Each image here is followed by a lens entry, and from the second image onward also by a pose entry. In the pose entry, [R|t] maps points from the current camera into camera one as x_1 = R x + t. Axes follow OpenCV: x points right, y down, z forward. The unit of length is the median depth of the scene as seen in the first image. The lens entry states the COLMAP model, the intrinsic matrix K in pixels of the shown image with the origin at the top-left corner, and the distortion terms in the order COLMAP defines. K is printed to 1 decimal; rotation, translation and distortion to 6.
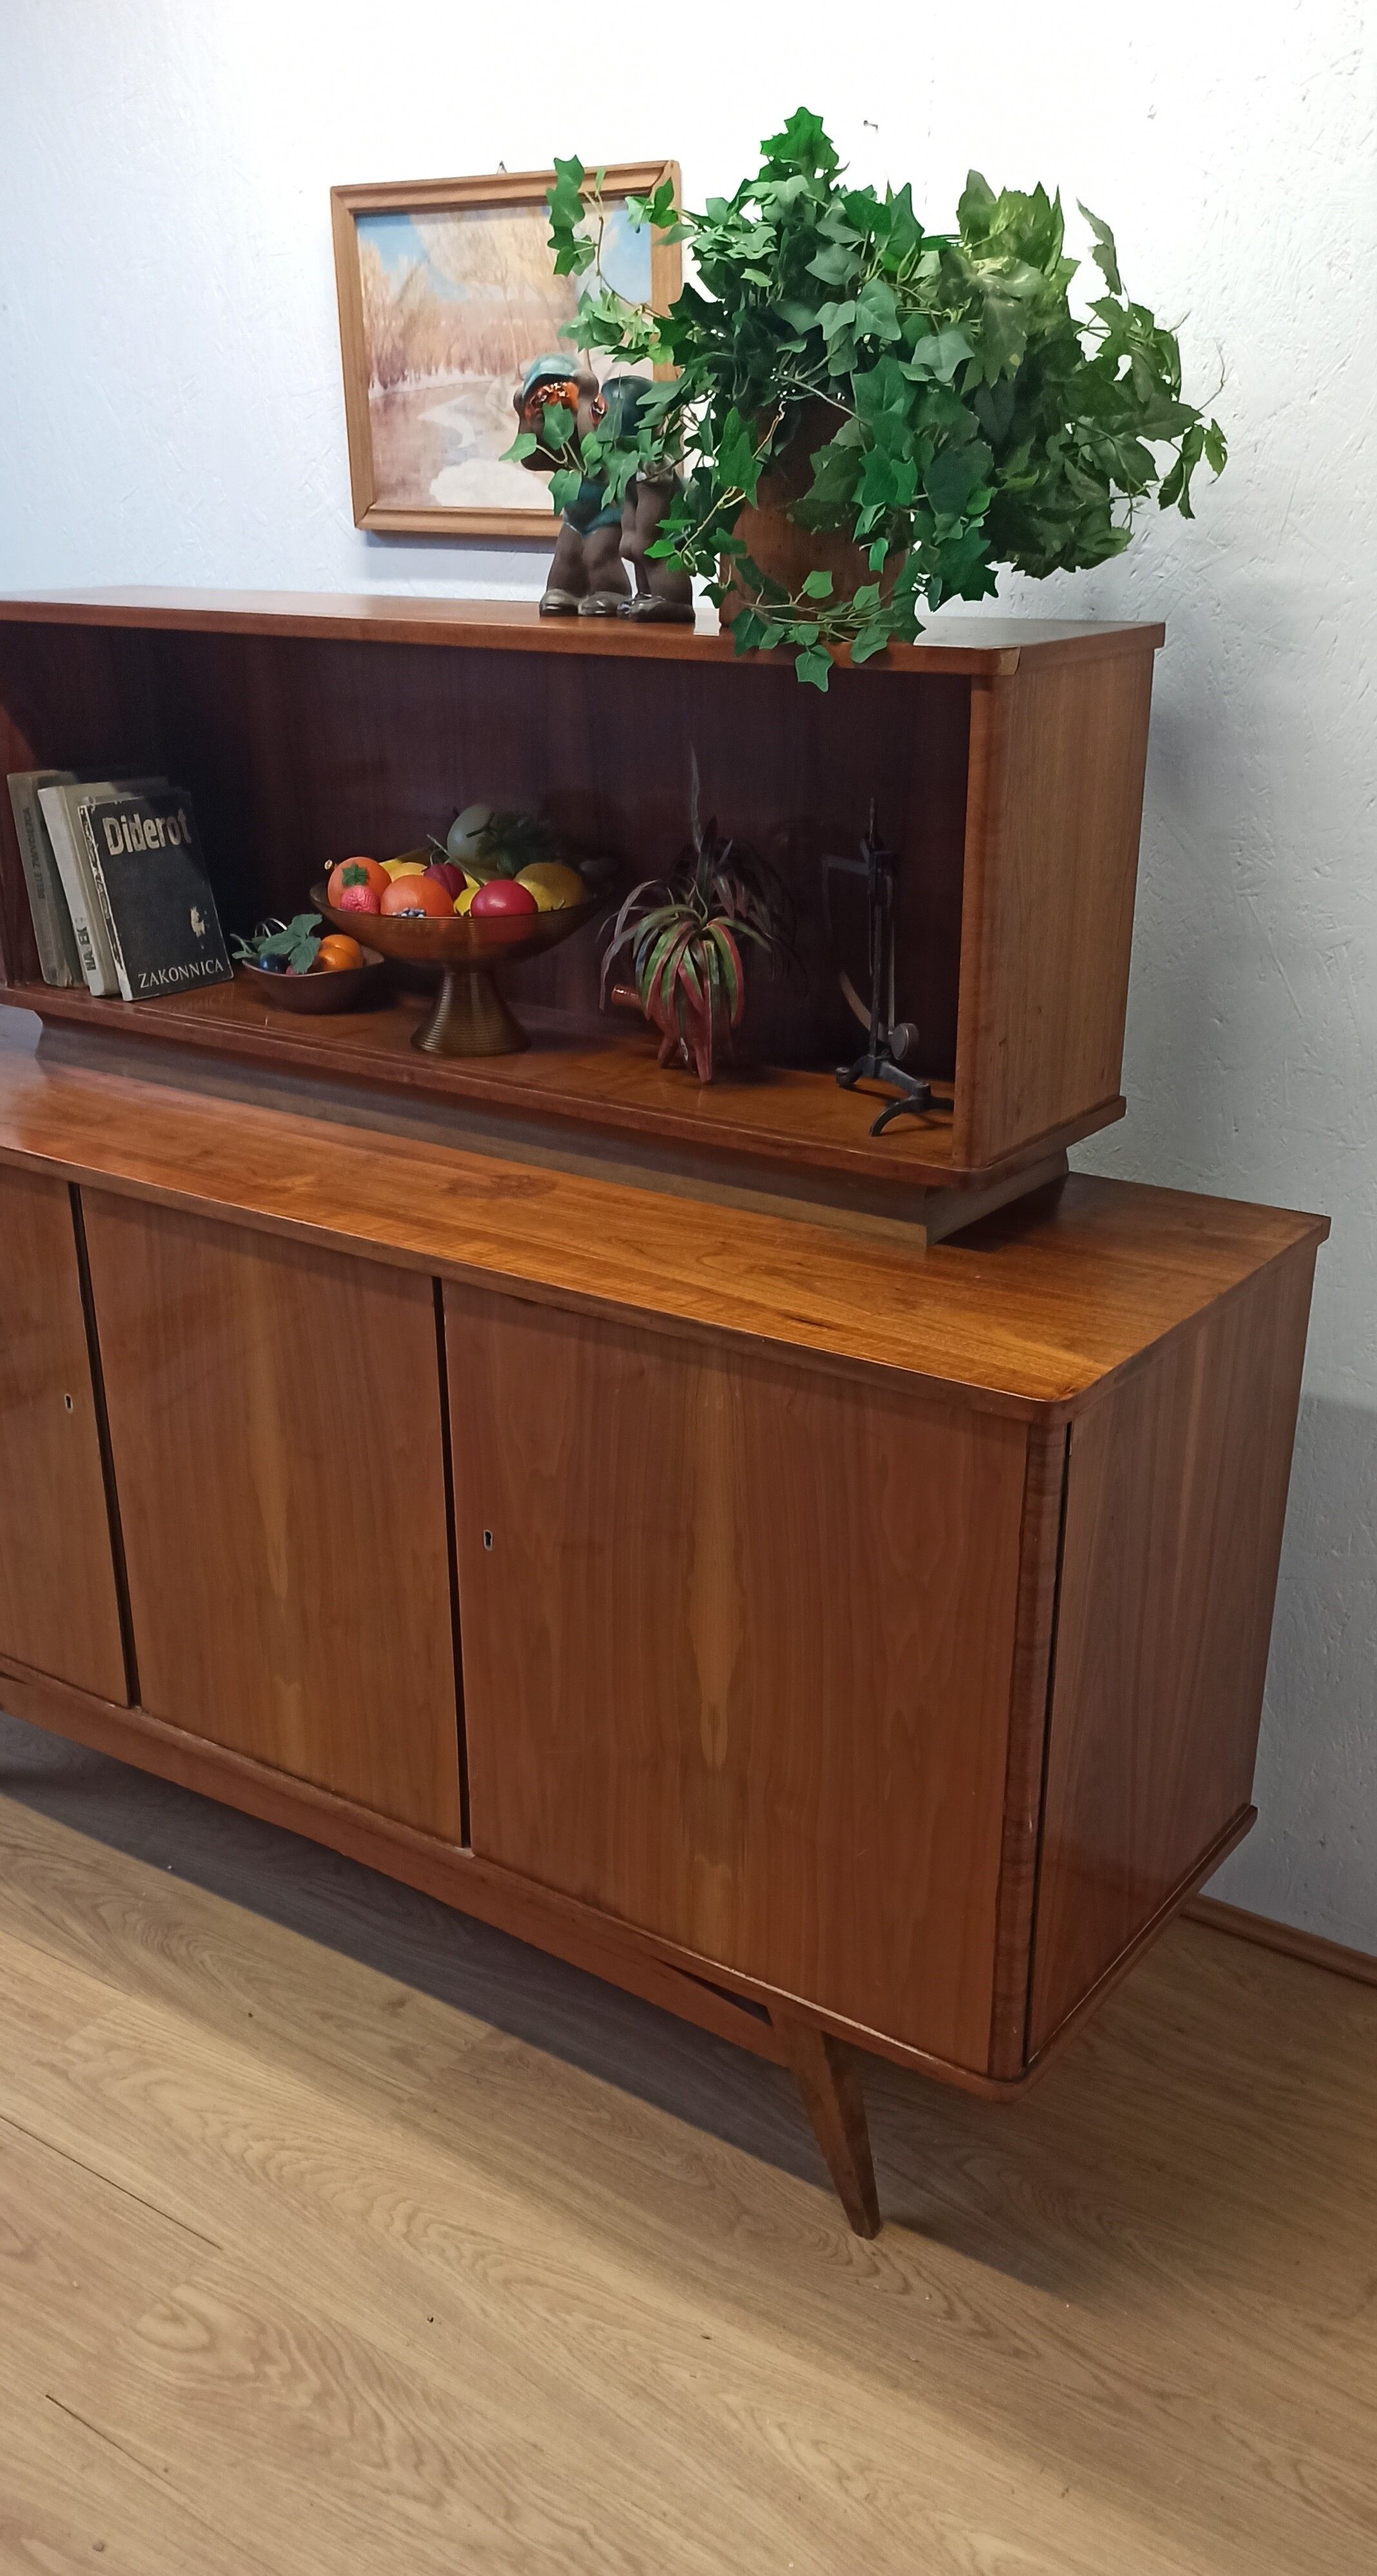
lens RADIAL K [[2202.2, 0, 687.9], [0, 2202.2, 1467.4], [0, 0, 1]] dist [0.077314, -0.100253]
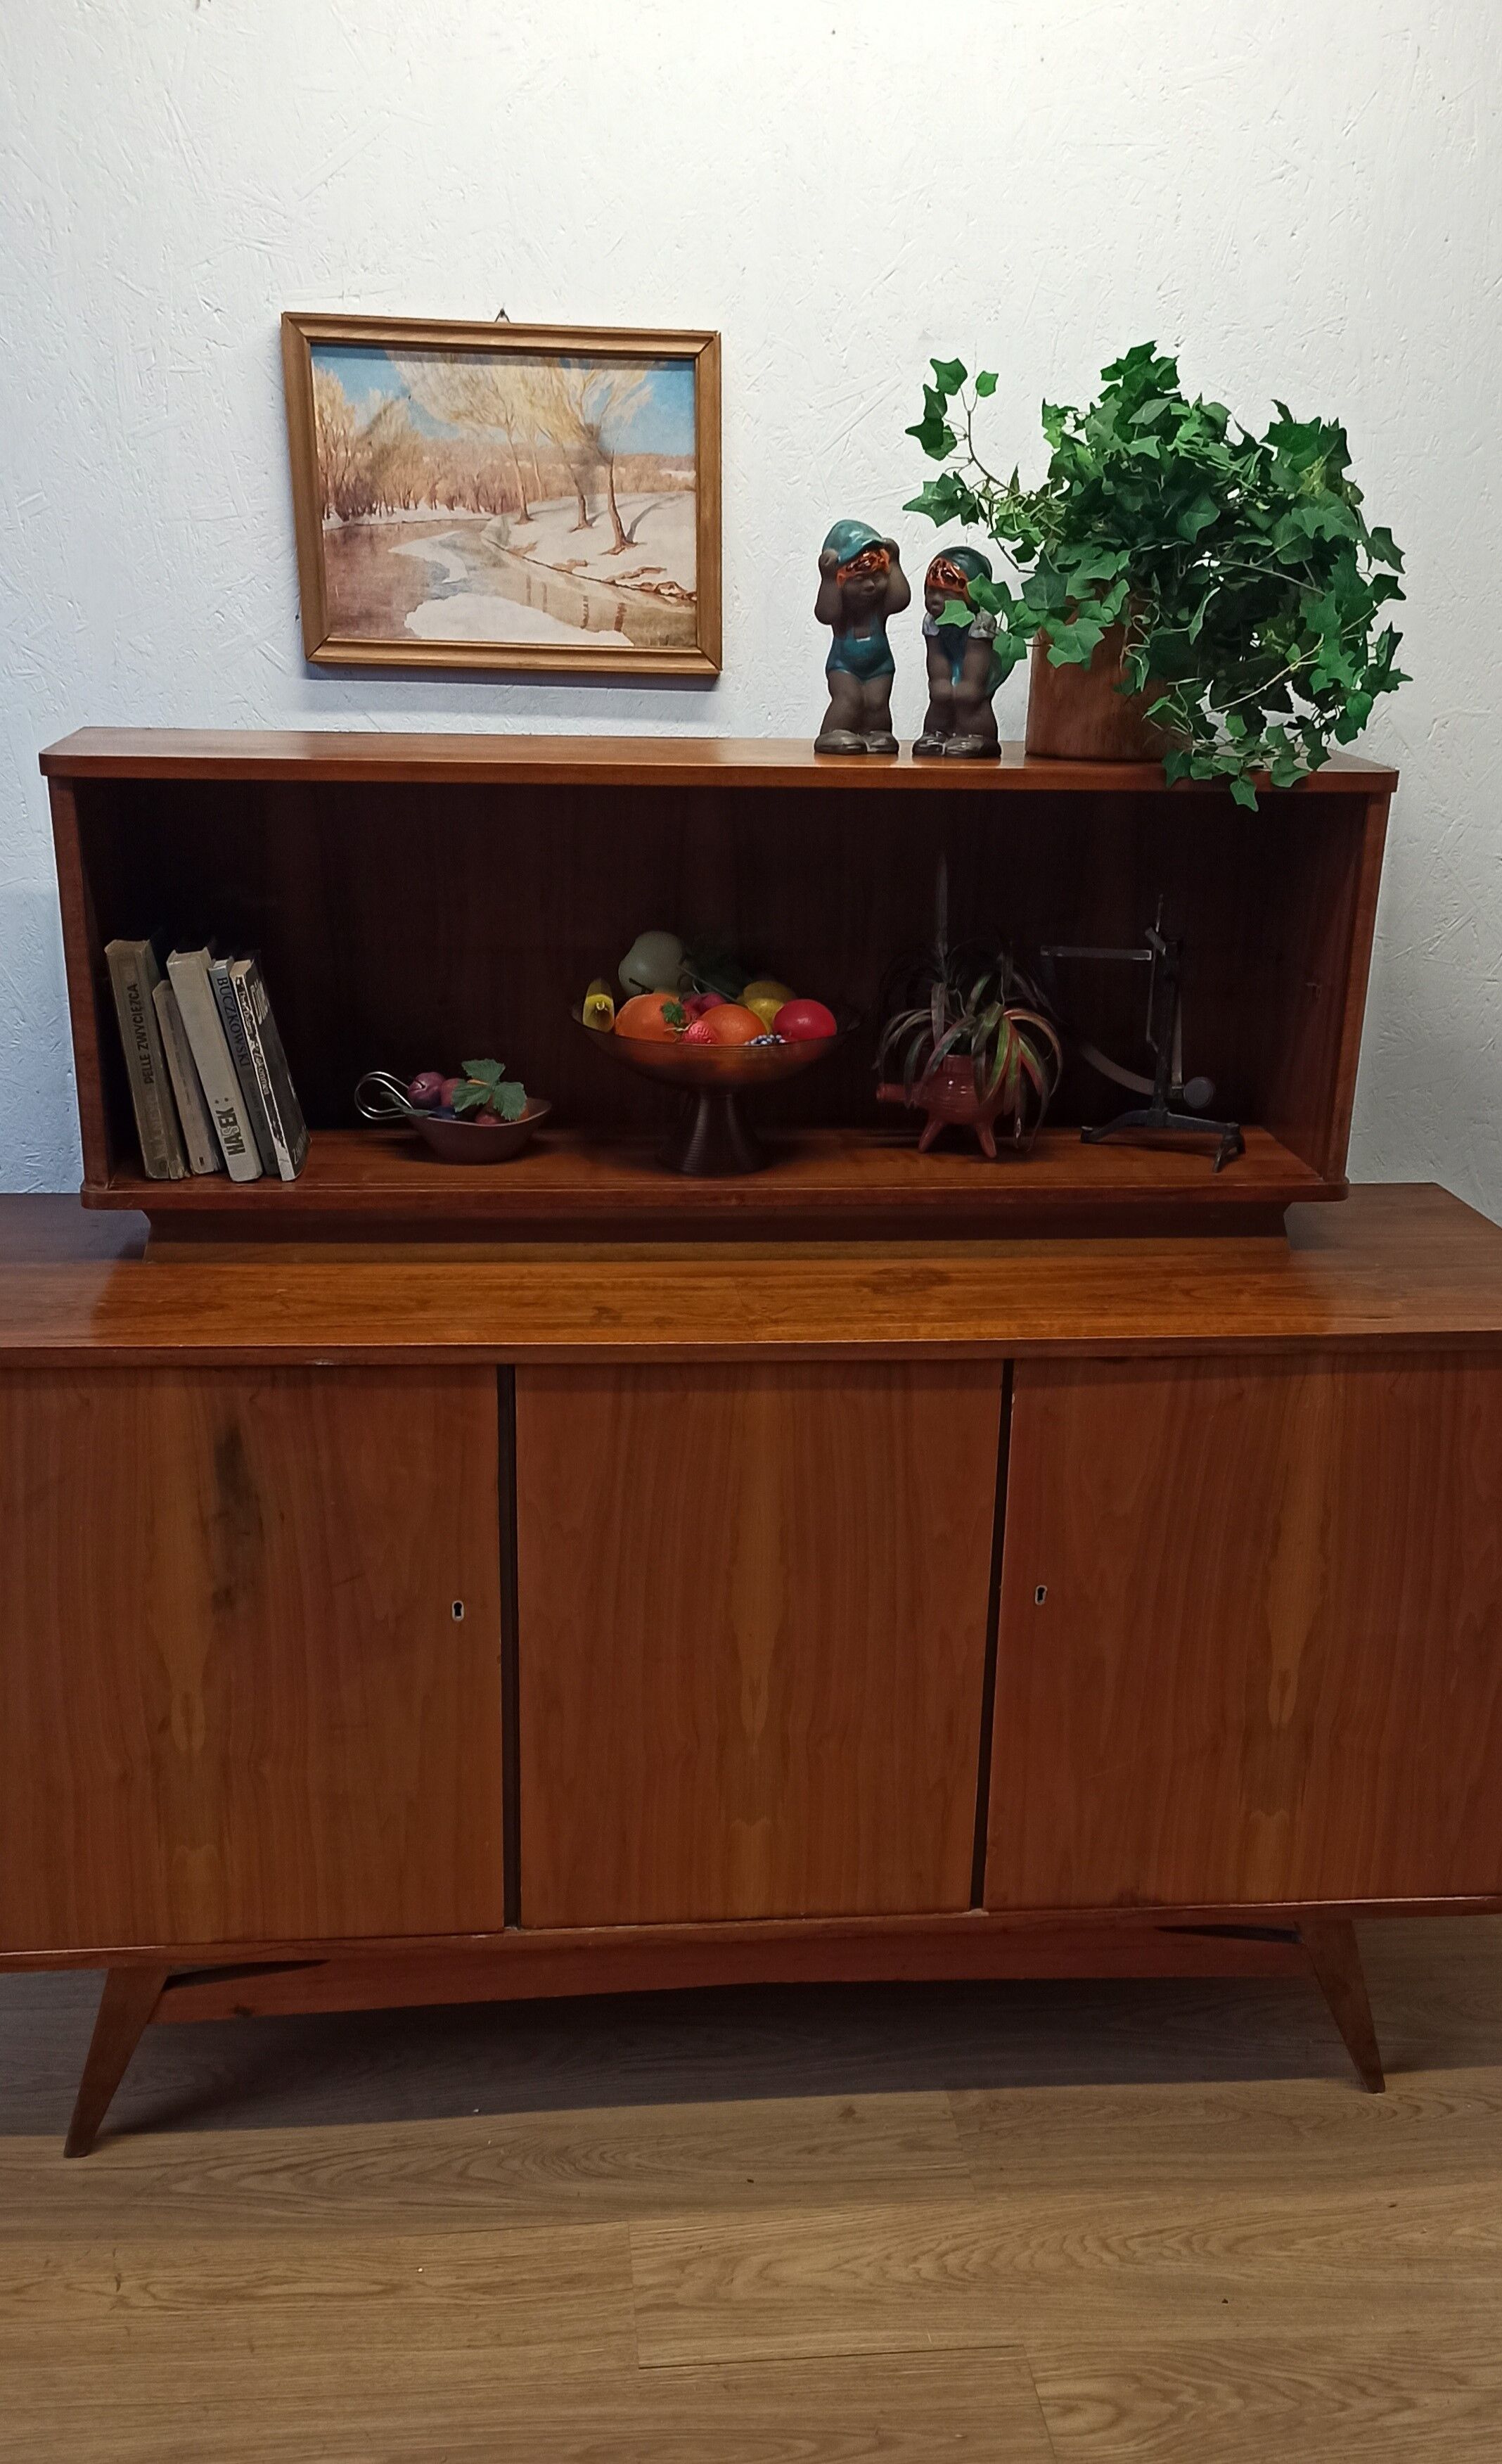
lens RADIAL K [[2381.7, 0, 764.4], [0, 2381.7, 1431.4], [0, 0, 1]] dist [0.076646, -0.098247]
pose [[0.747720, -0.216418, 0.627757, -0.872596], [0.250973, 0.967377, 0.034568, -0.114316], [-0.614758, 0.131703, 0.777642, 0.164815]]
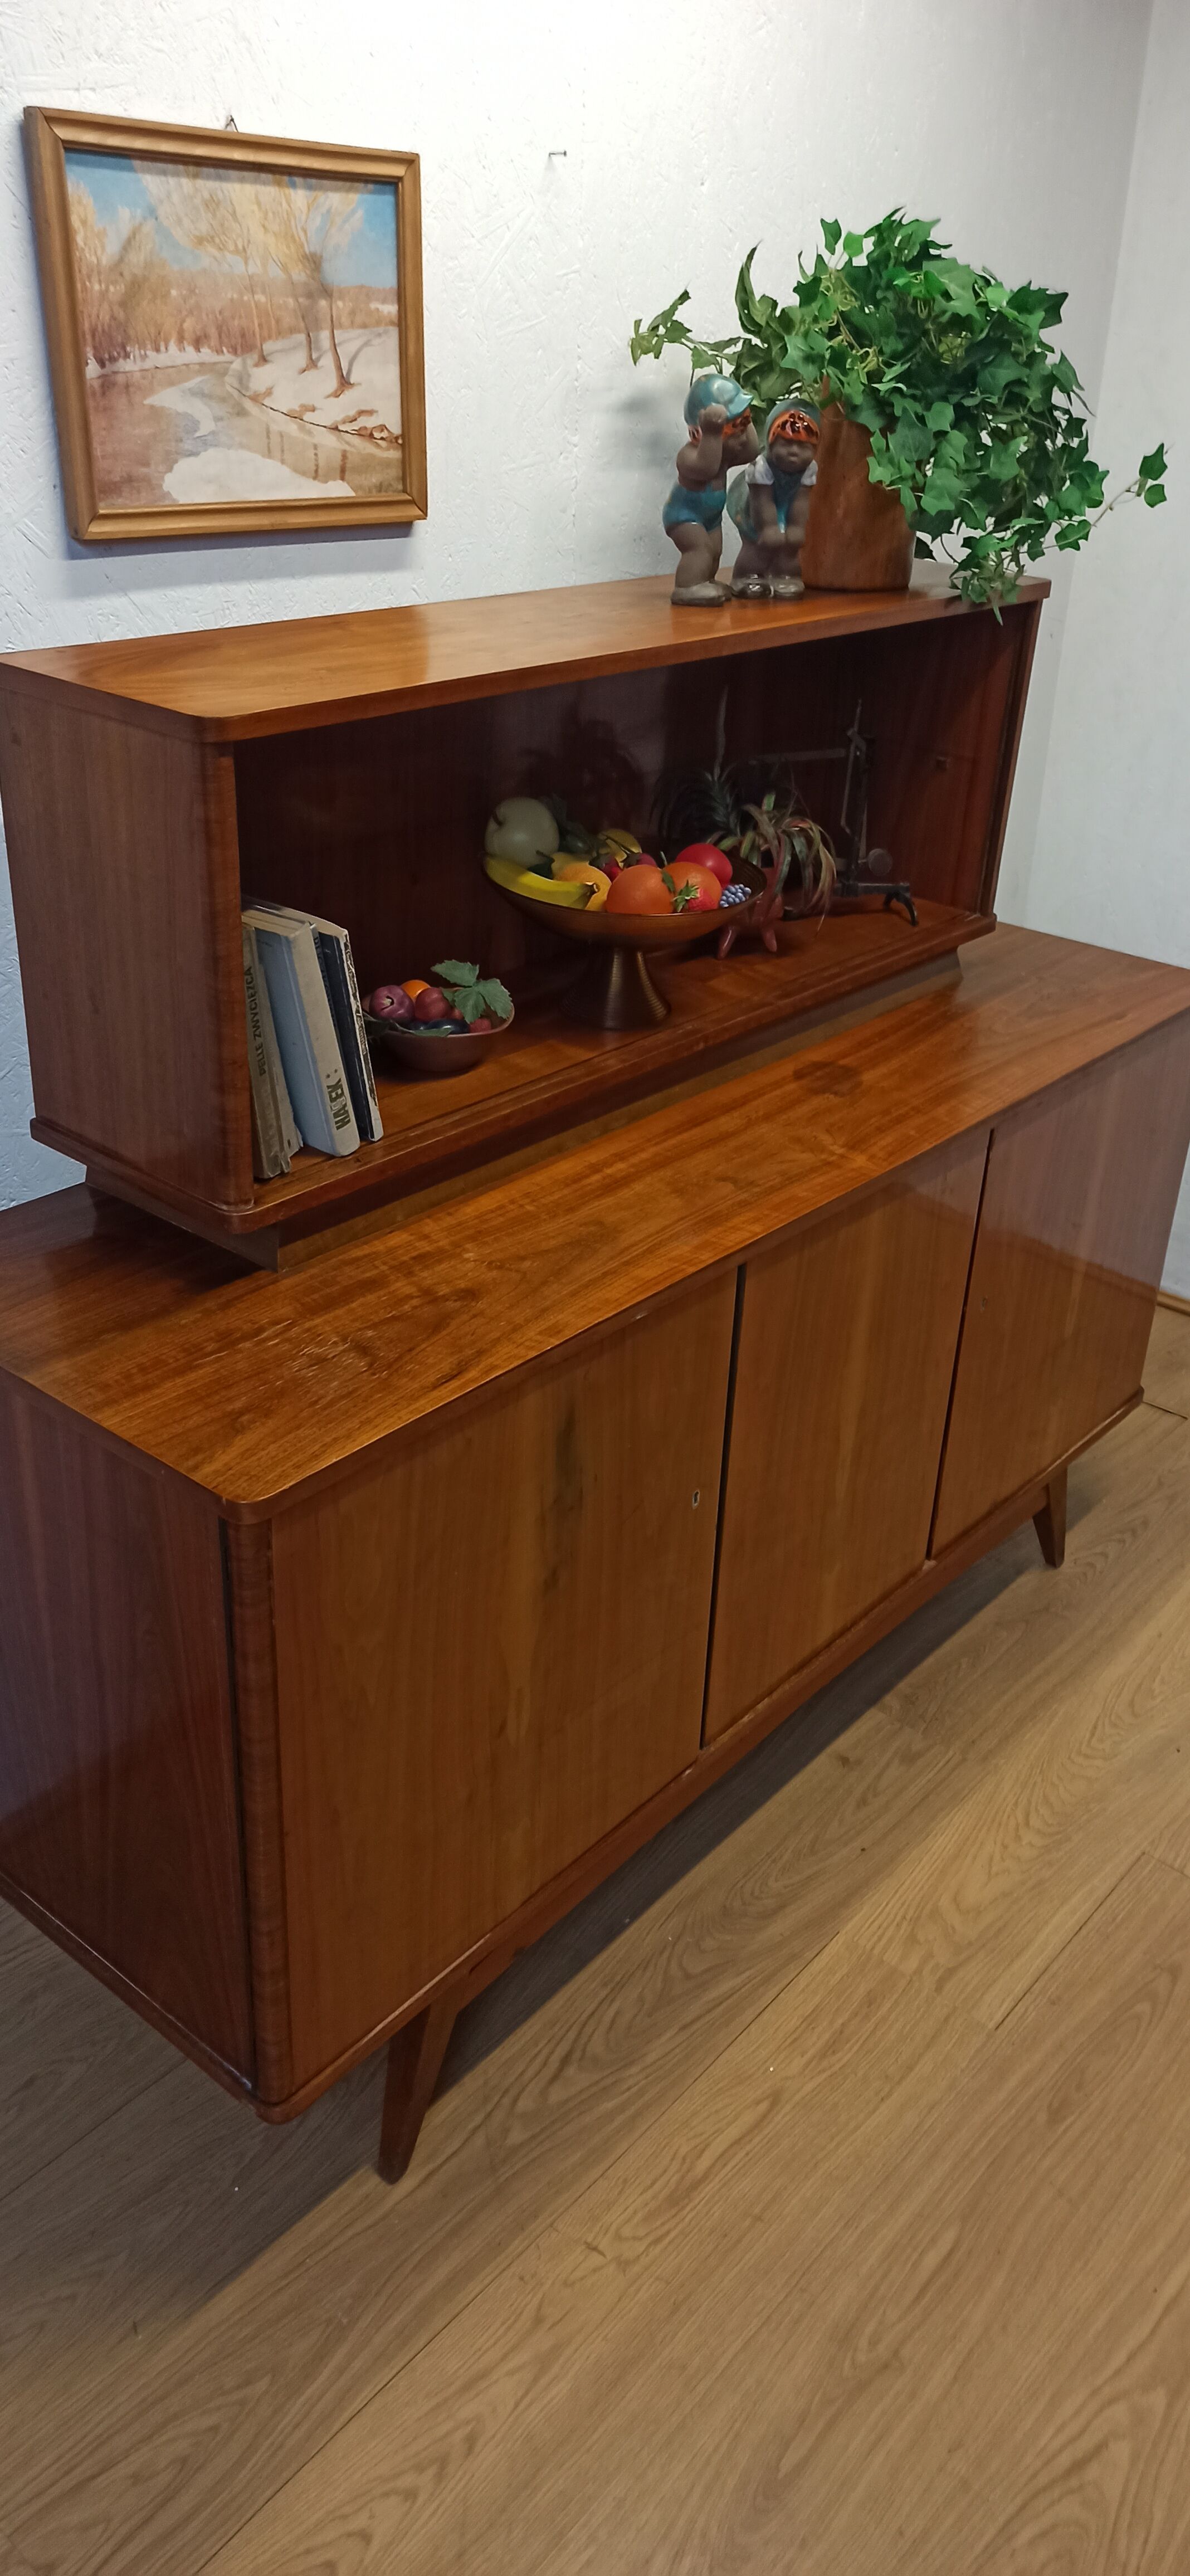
lens RADIAL K [[1890.9, 0, 599.8], [0, 1890.9, 1272.6], [0, 0, 1]] dist [0.077434, -0.104659]
pose [[0.081537, -0.453974, 0.887276, -1.060581], [0.369570, 0.840548, 0.396103, -0.494428], [-0.925619, 0.295614, 0.236311, 0.909292]]
